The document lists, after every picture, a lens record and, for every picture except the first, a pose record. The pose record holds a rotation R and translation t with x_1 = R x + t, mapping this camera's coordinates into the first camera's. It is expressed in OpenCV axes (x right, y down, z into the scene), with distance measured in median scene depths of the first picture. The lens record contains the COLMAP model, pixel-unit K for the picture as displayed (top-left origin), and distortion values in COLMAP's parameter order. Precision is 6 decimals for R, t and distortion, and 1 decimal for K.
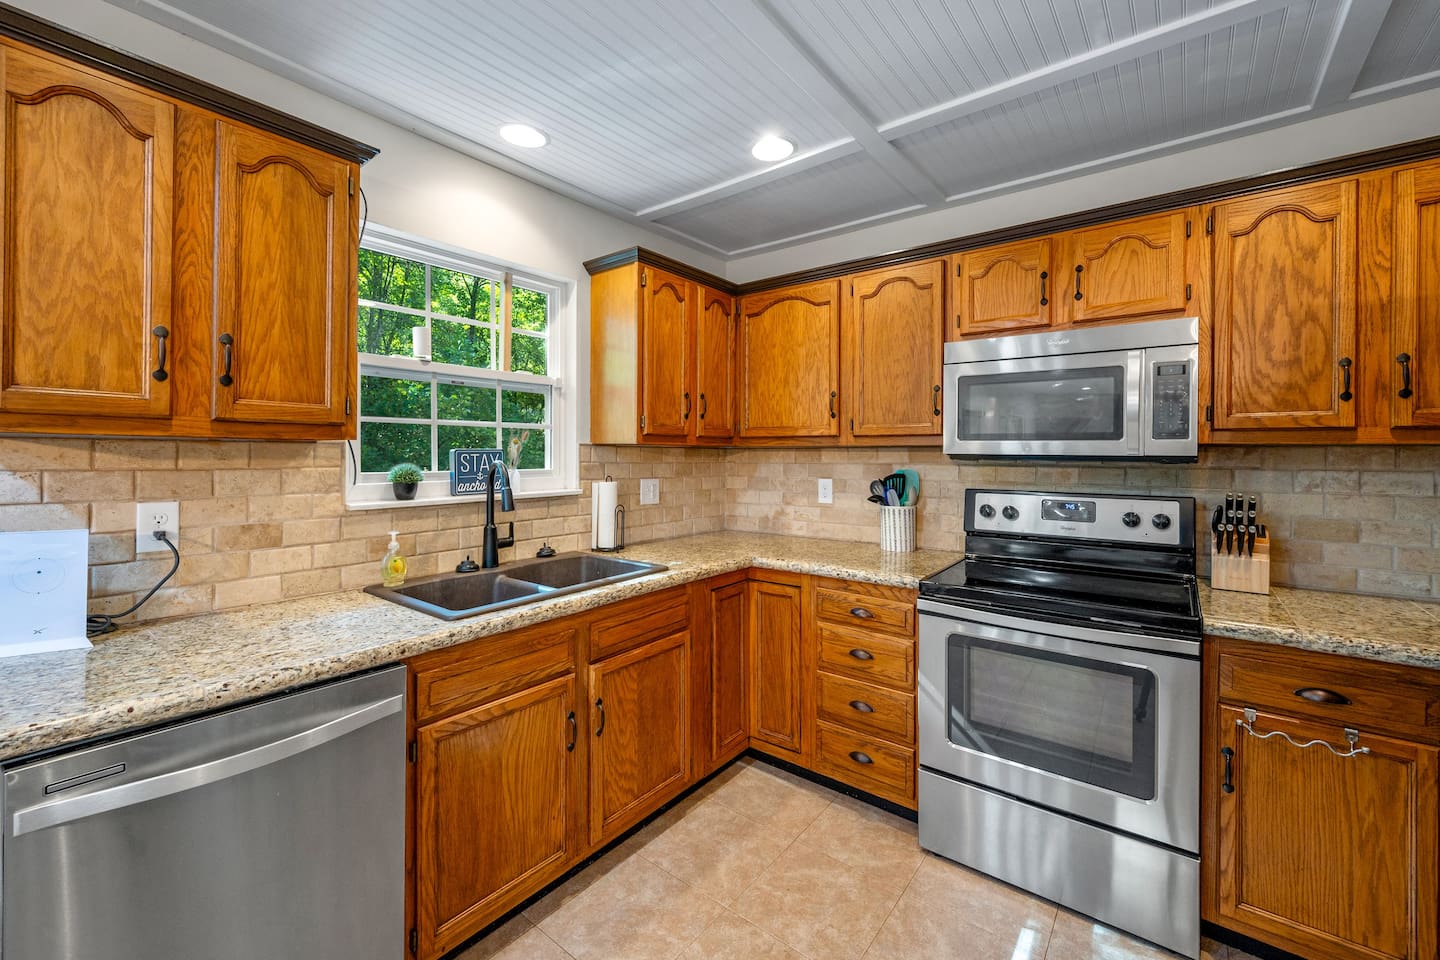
lens RADIAL K [[582.3, 0, 755.8], [0, 582.3, 456.5], [0, 0, 1]] dist [-0.000634, -0.000262]
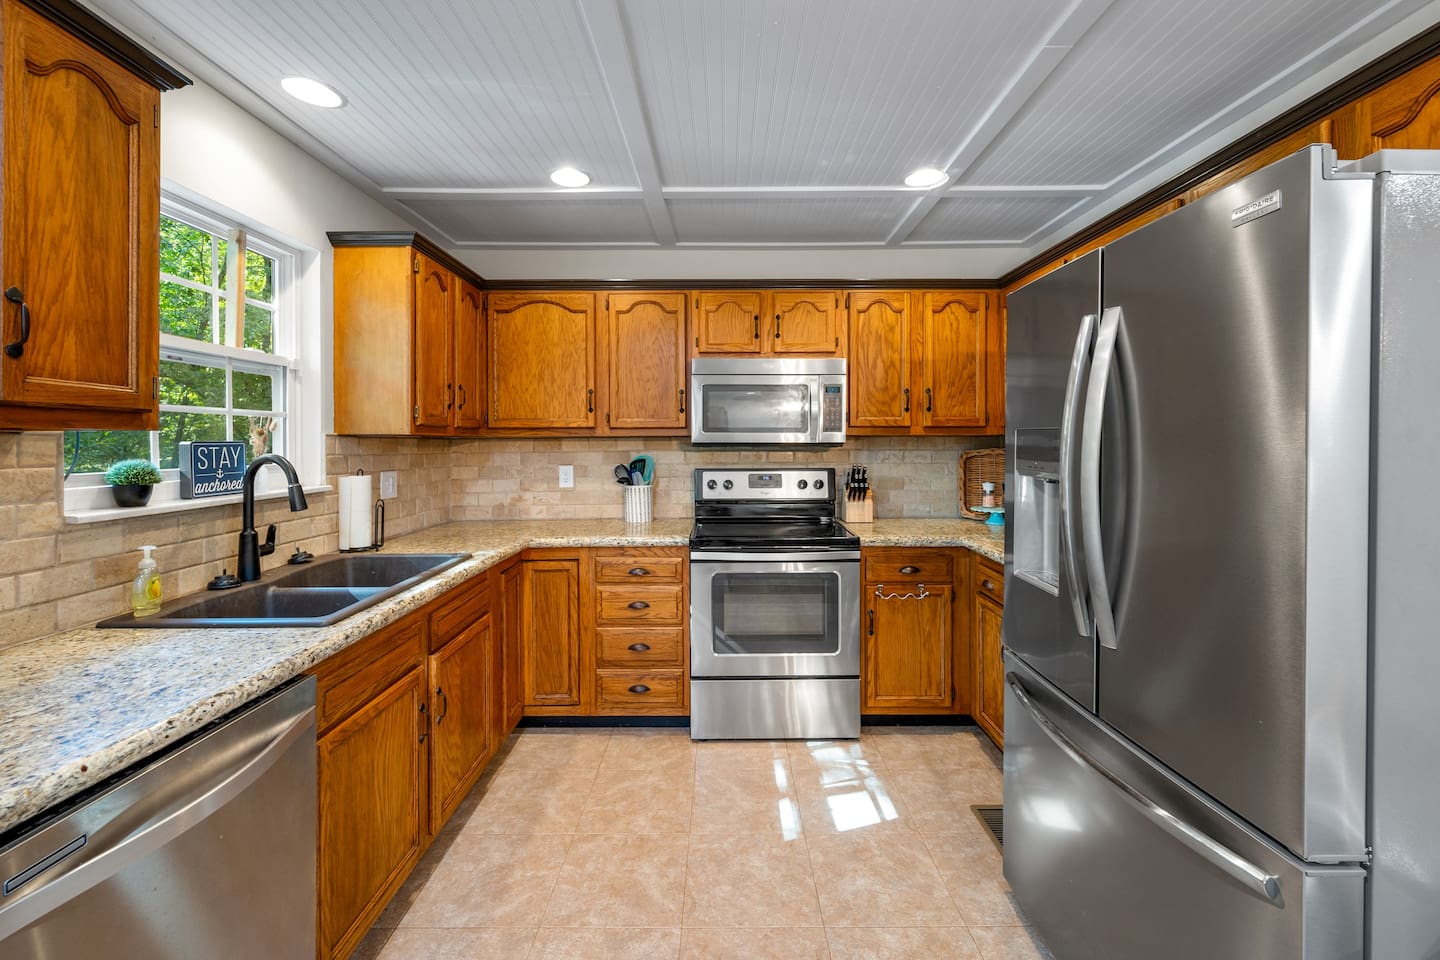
lens RADIAL K [[565.3, 0, 723.8], [0, 565.3, 446.9], [0, 0, 1]] dist [0.000059, -0.000031]
pose [[0.805019, -0.012653, 0.593114, -0.388701], [0.010759, 0.999919, 0.006730, -0.002165], [-0.593152, 0.000963, 0.805090, -0.073432]]
